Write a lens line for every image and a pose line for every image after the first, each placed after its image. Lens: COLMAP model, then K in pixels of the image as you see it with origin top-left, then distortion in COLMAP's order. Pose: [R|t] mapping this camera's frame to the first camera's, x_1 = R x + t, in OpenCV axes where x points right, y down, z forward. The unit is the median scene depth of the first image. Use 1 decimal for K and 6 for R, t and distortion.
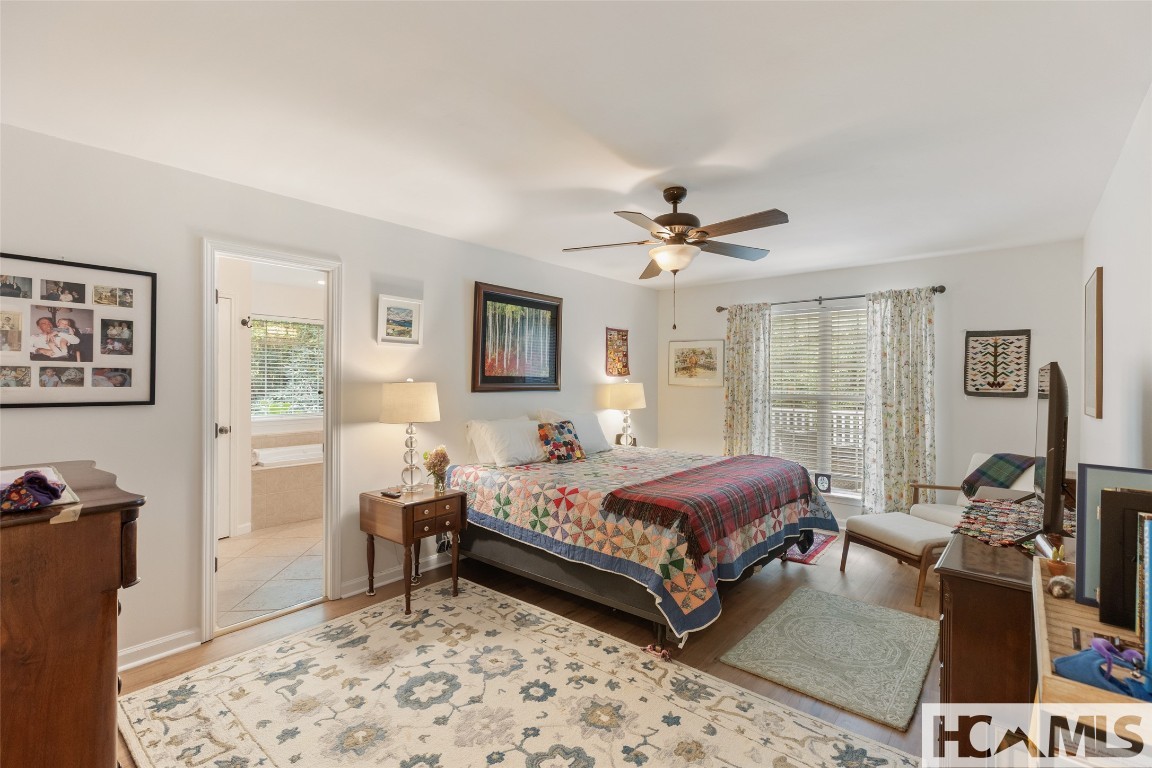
lens RADIAL K [[520.8, 0, 580.9], [0, 520.8, 383.4], [0, 0, 1]] dist [0.012079, -0.001820]
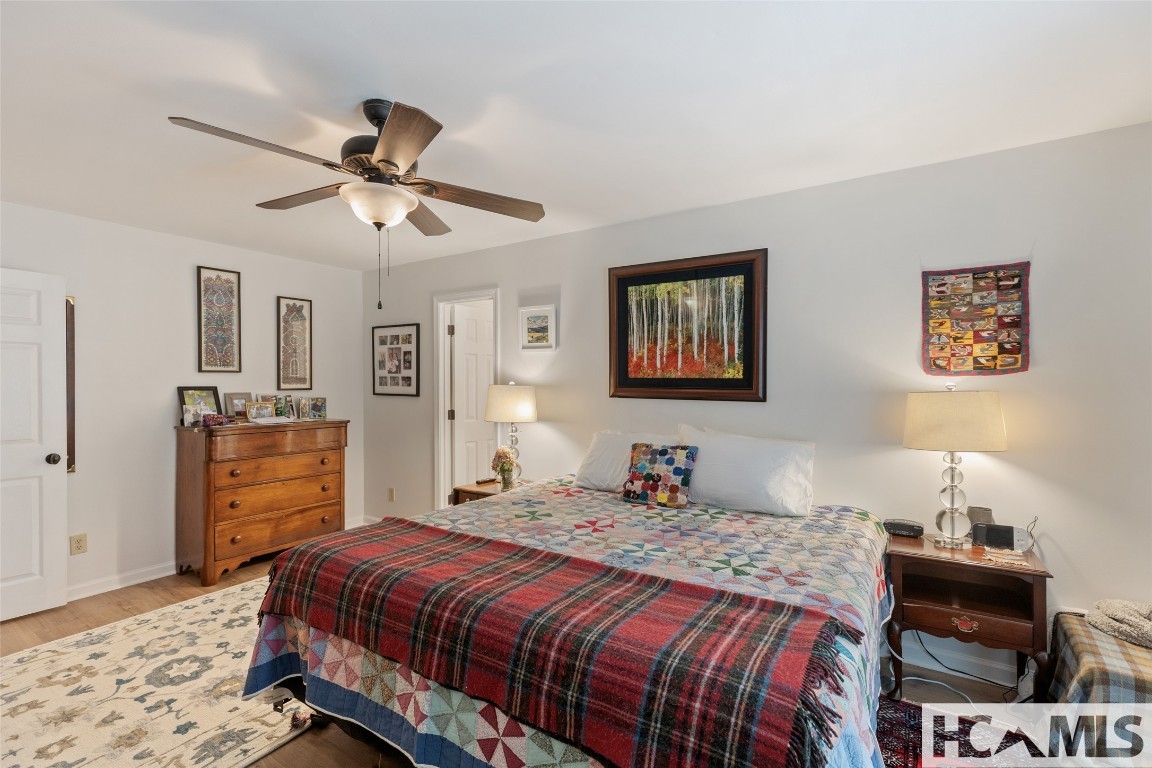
lens RADIAL K [[520.8, 0, 559.7], [0, 520.8, 381.3], [0, 0, 1]] dist [0.012079, -0.001820]
pose [[0.104256, -0.008206, -0.994517, 0.685297], [-0.011740, 0.999886, -0.009481, -0.000494], [0.994481, 0.012664, 0.104148, 0.886269]]
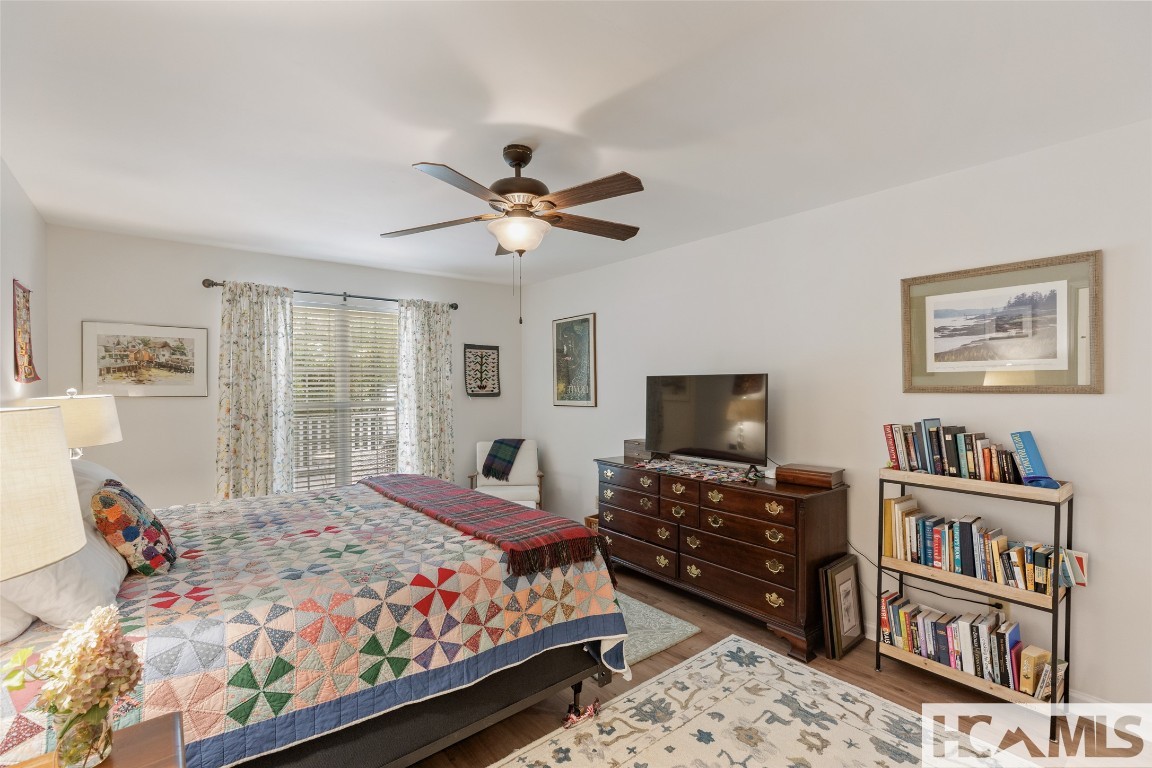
lens RADIAL K [[520.8, 0, 571.5], [0, 520.8, 389.0], [0, 0, 1]] dist [0.012079, -0.001820]
pose [[0.194424, -0.018645, 0.980740, -0.455062], [0.015620, 0.999751, 0.015910, -0.010931], [-0.980793, 0.012226, 0.194667, 0.584456]]
